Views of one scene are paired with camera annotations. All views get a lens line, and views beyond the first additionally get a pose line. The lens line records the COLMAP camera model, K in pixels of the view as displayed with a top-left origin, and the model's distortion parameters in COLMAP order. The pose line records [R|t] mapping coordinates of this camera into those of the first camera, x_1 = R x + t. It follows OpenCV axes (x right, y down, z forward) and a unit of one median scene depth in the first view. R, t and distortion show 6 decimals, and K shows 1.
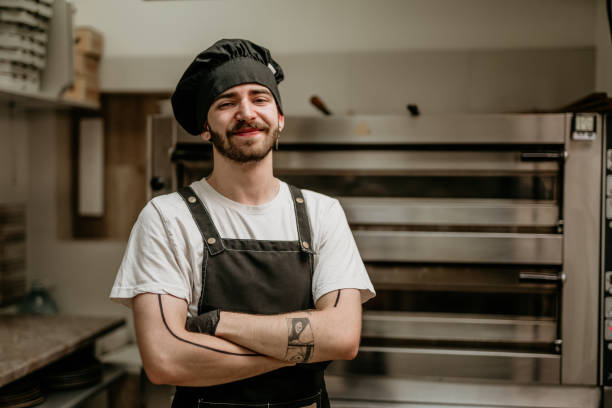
lens RADIAL K [[963.3, 0, 306.0], [0, 963.3, 204.0], [0, 0, 1]] dist [0.043221, 0.116540]
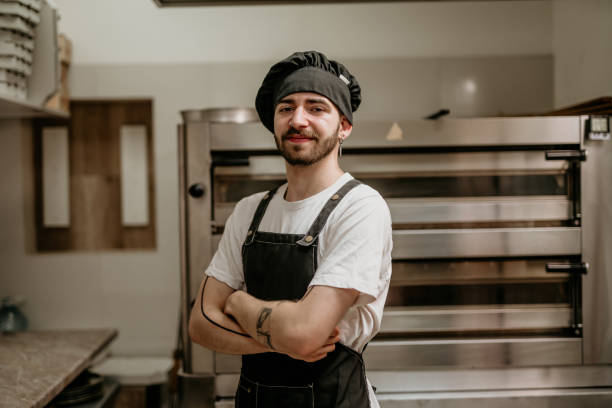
lens RADIAL K [[959.1, 0, 304.8], [0, 959.1, 187.9], [0, 0, 1]] dist [0.063441, 0.136317]
pose [[0.977974, -0.026414, 0.207048, -0.215301], [0.031163, 0.999320, -0.019704, -0.000352], [-0.206386, 0.025722, 0.978132, -0.002669]]
